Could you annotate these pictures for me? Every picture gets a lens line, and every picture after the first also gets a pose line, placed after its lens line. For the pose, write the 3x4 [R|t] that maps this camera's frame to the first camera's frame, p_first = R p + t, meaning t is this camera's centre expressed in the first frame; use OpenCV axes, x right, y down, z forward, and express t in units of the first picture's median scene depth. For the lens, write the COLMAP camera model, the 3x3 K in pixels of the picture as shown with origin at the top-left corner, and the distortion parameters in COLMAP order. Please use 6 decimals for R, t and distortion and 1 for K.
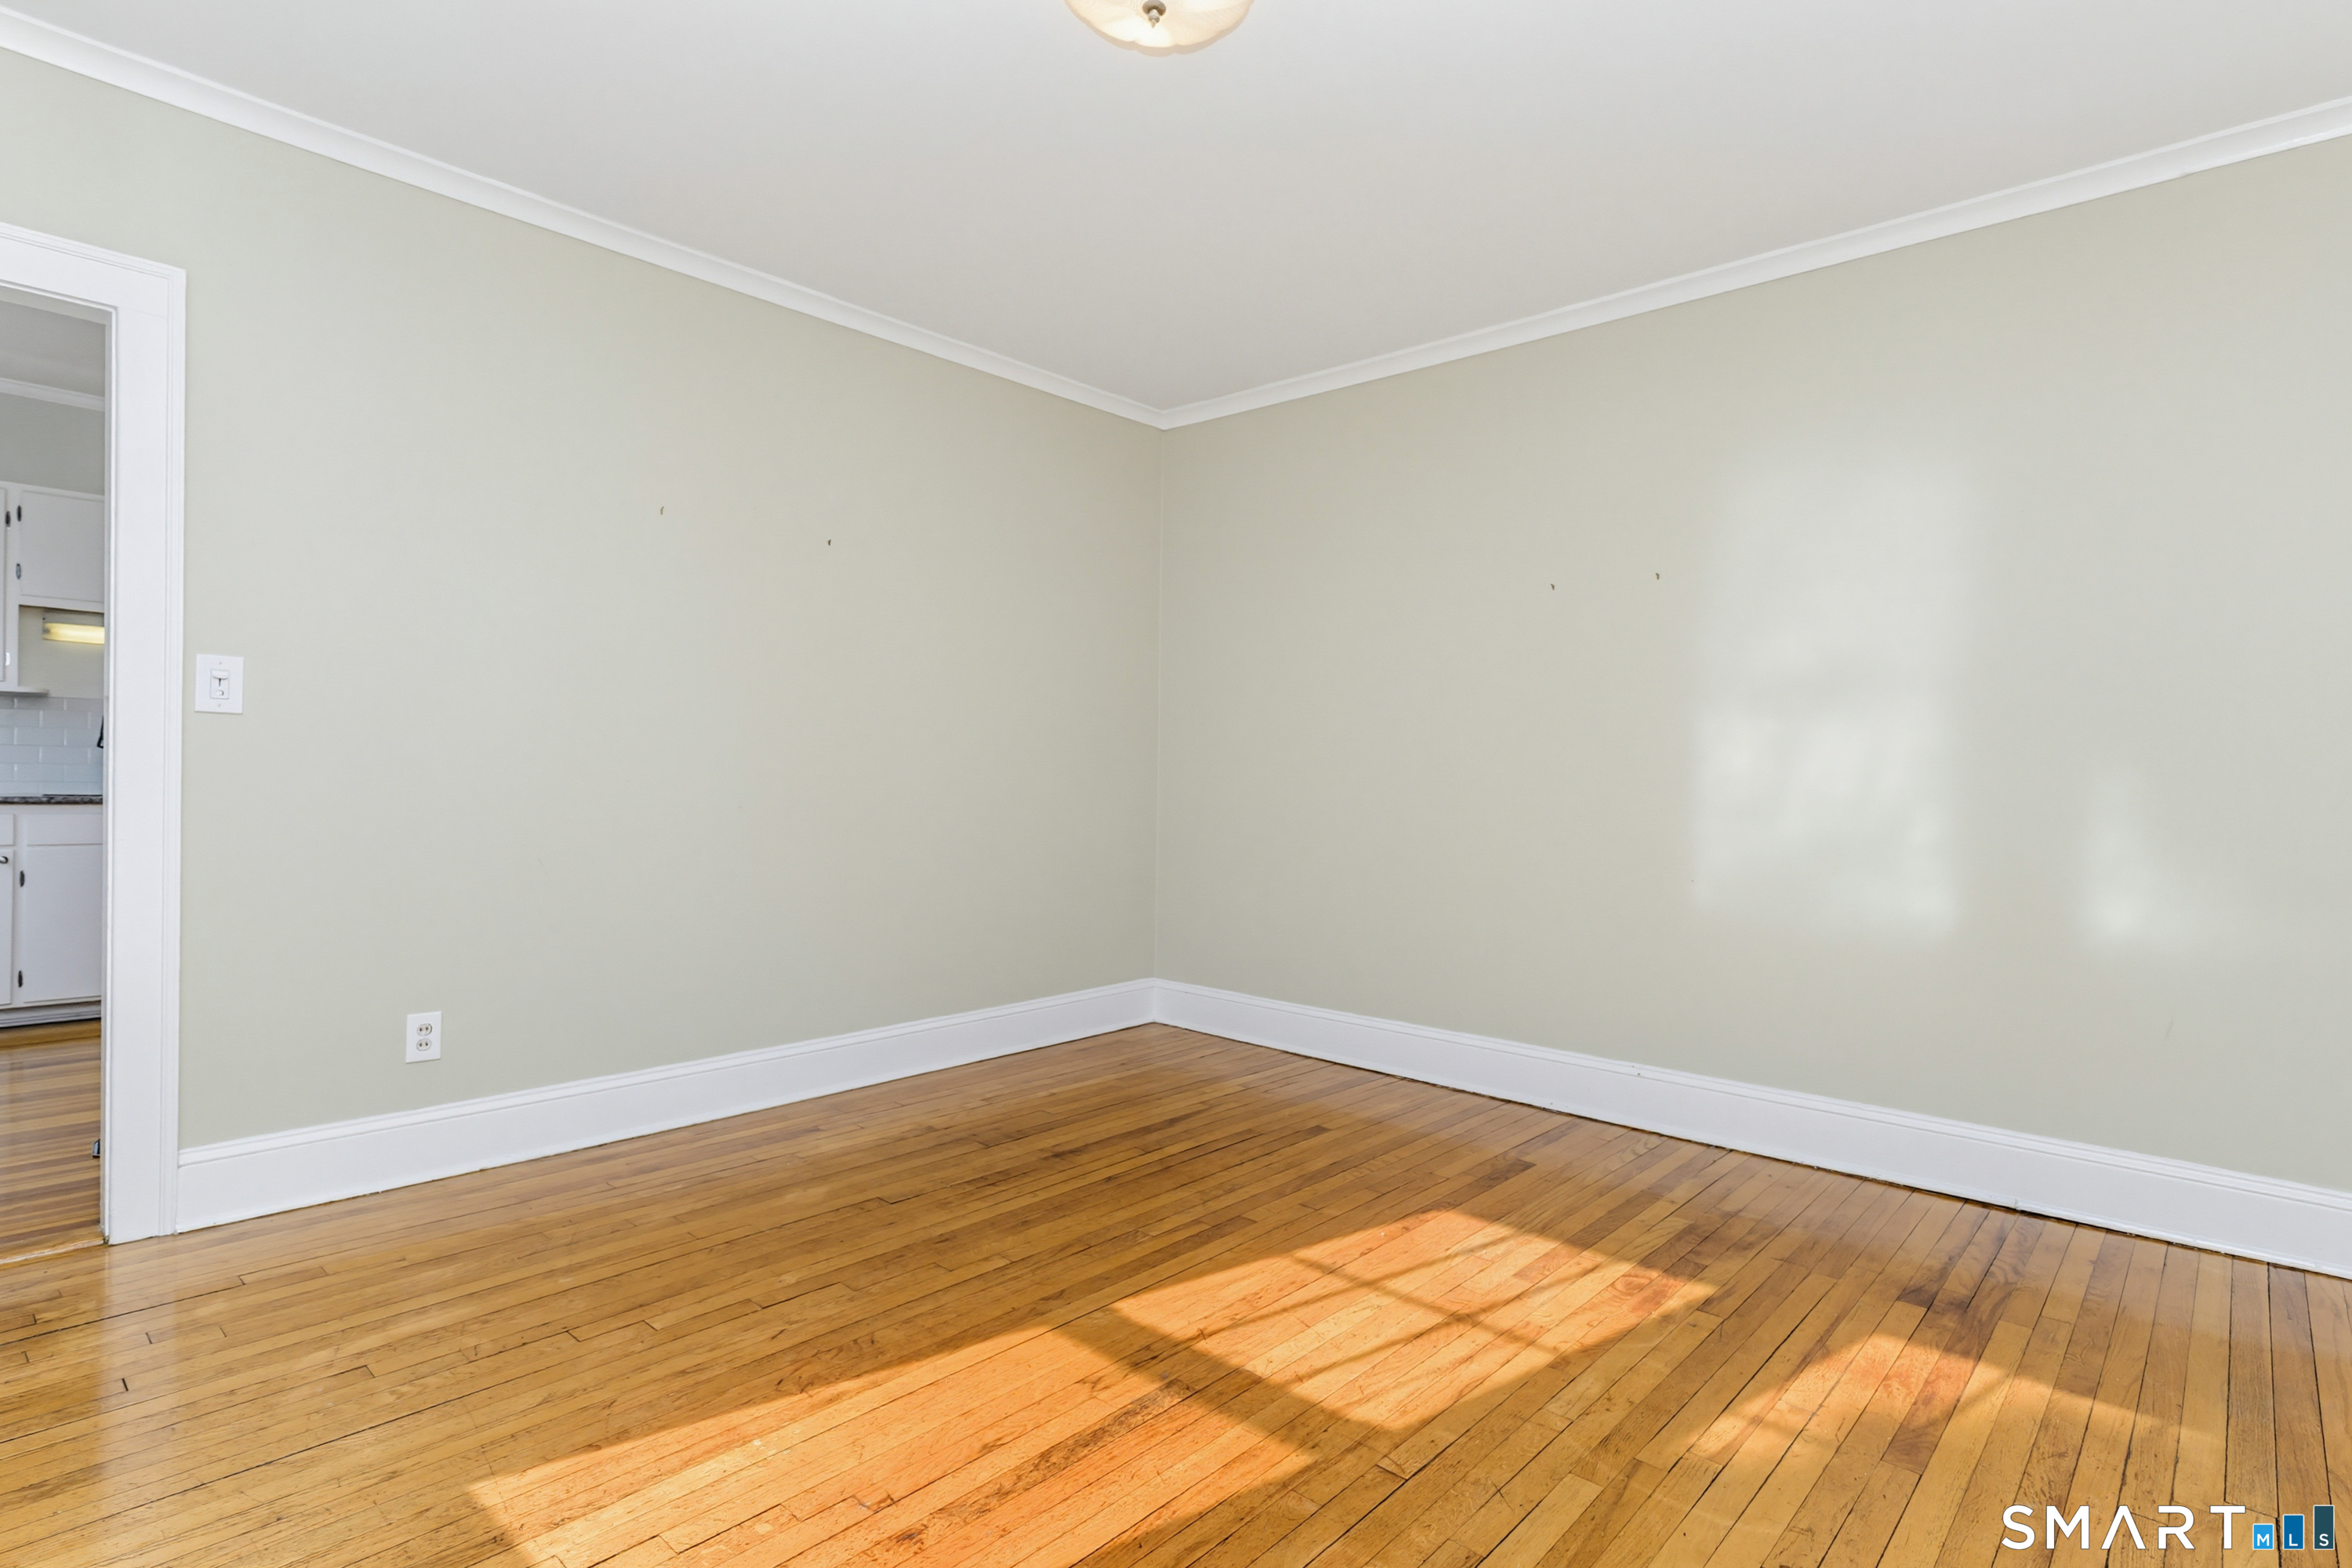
lens RADIAL K [[1162.5, 0, 1152.9], [0, 1162.5, 787.3], [0, 0, 1]] dist [0.014446, -0.002543]
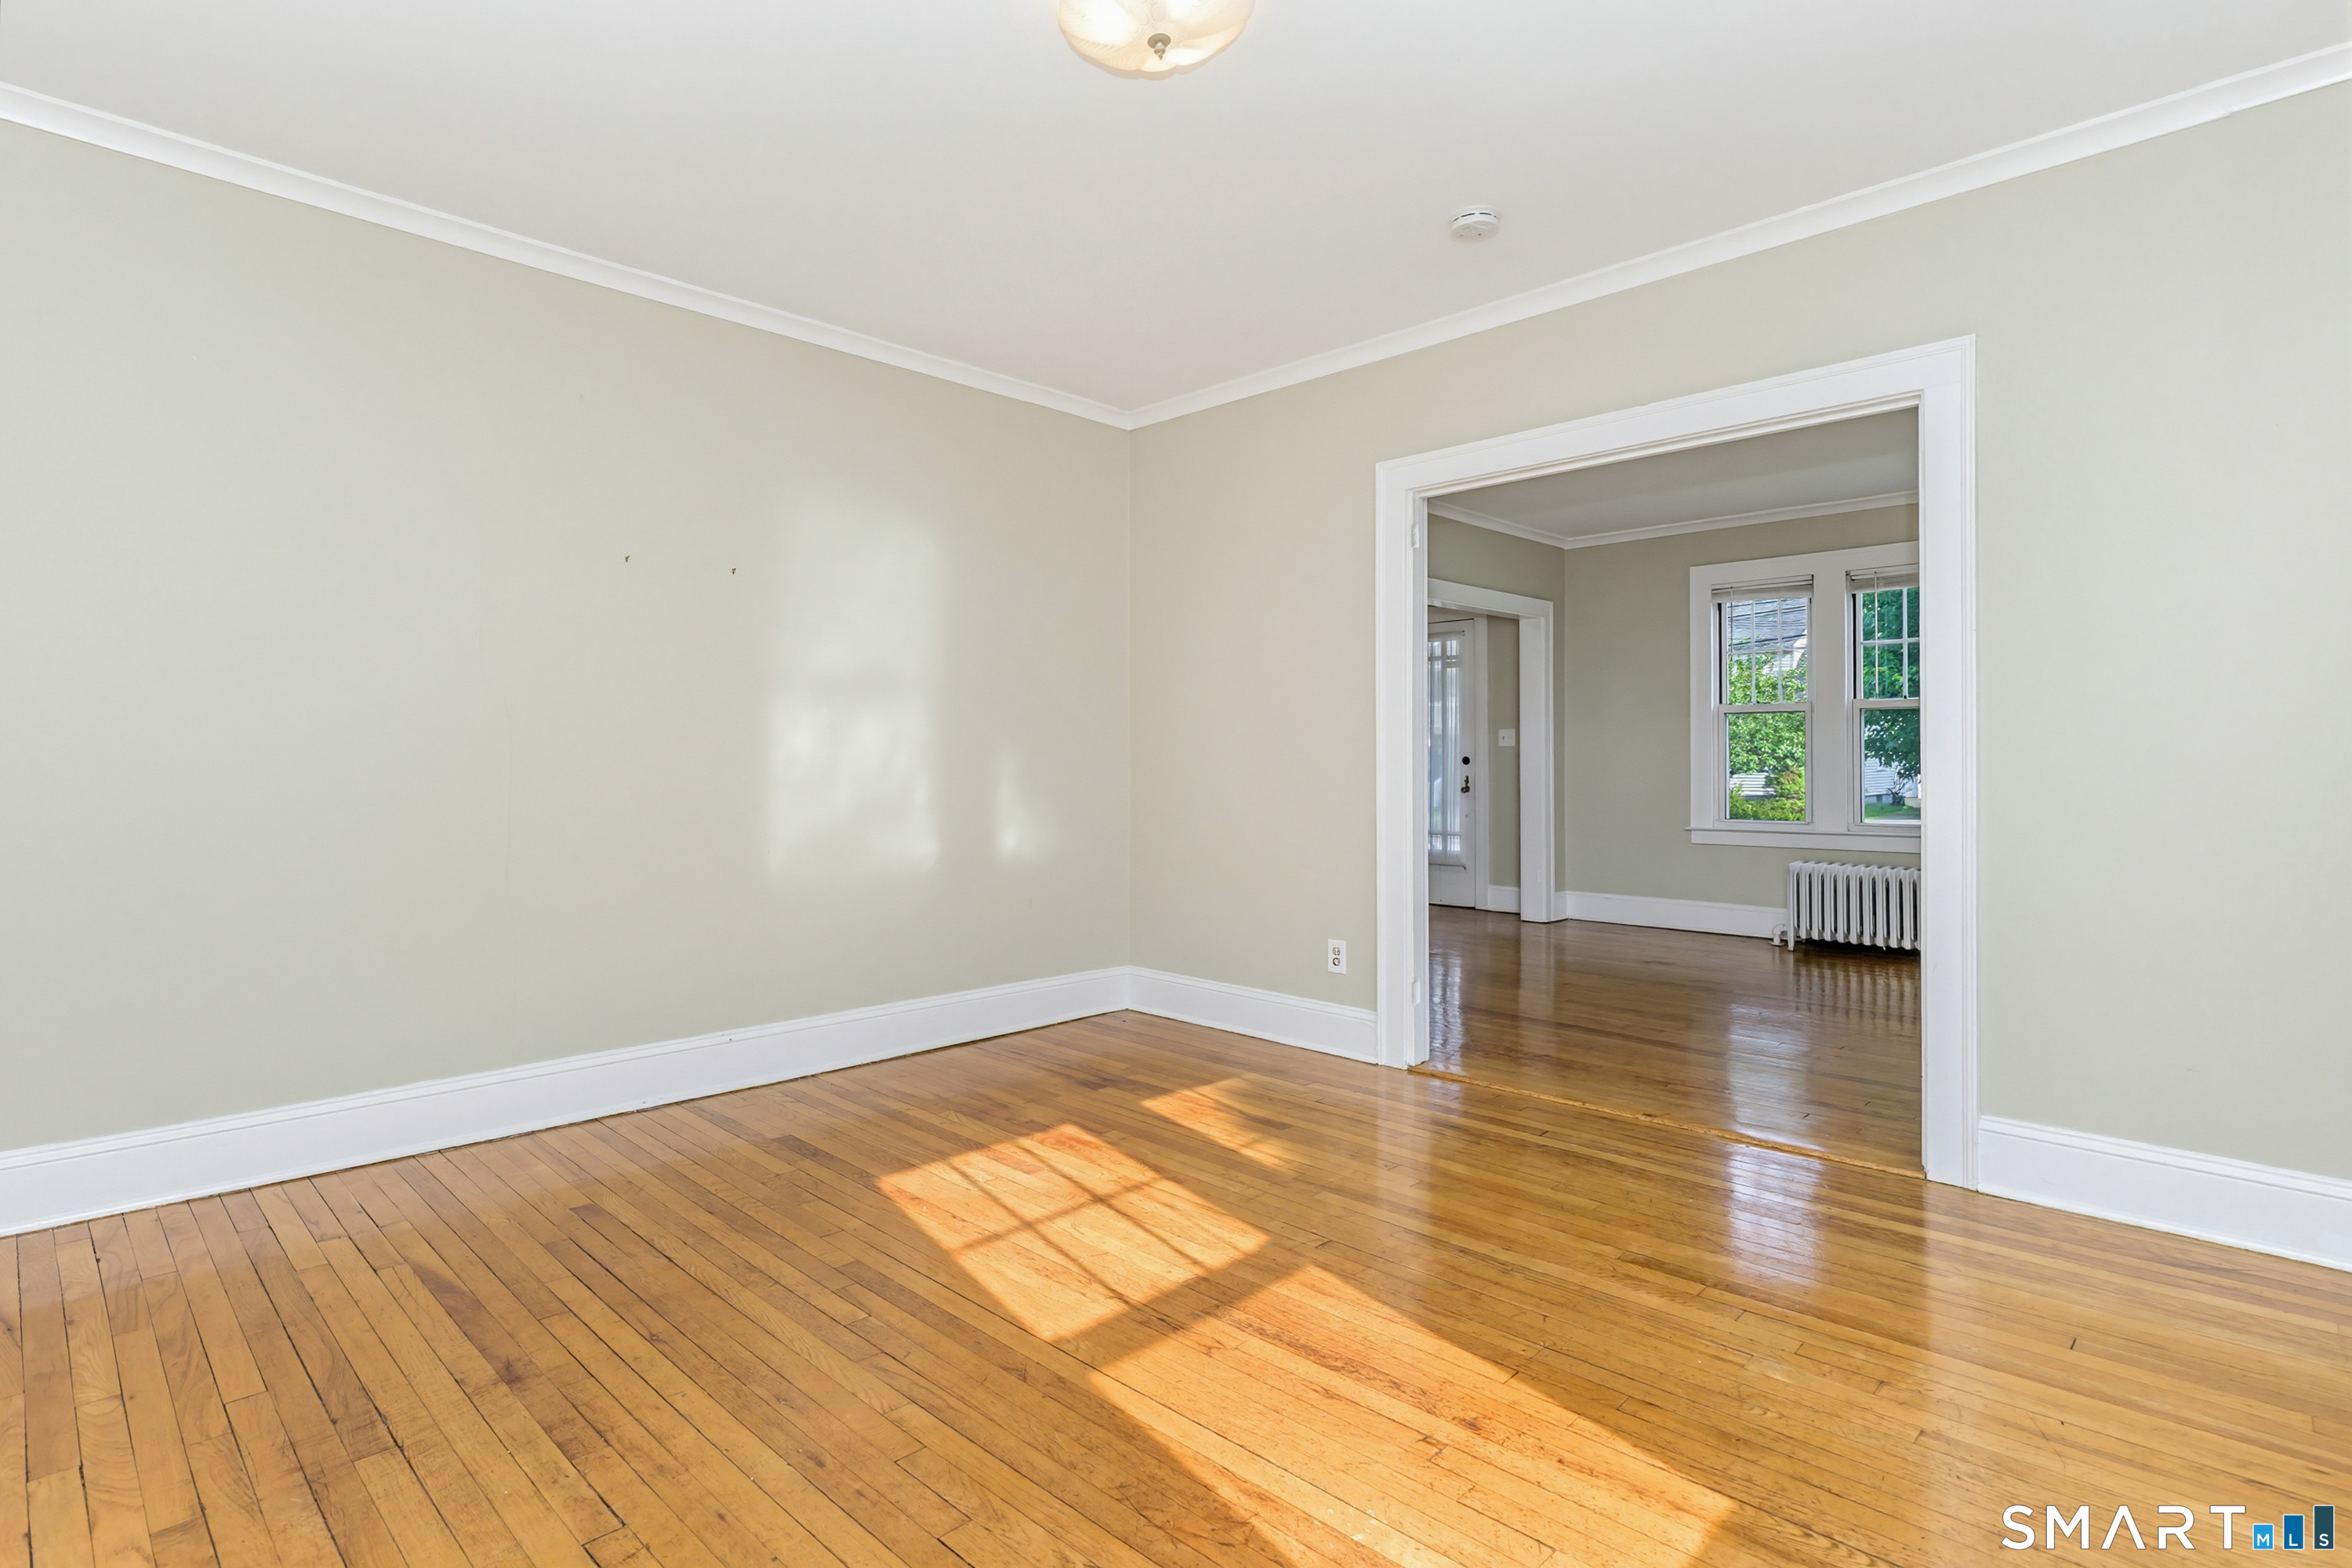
lens RADIAL K [[1162.5, 0, 1170.1], [0, 1162.5, 767.6], [0, 0, 1]] dist [0.014446, -0.002543]
pose [[0.037531, -0.019212, 0.999111, -0.863155], [0.006788, 0.999797, 0.018970, -0.023937], [-0.999272, 0.006070, 0.037654, 0.788517]]
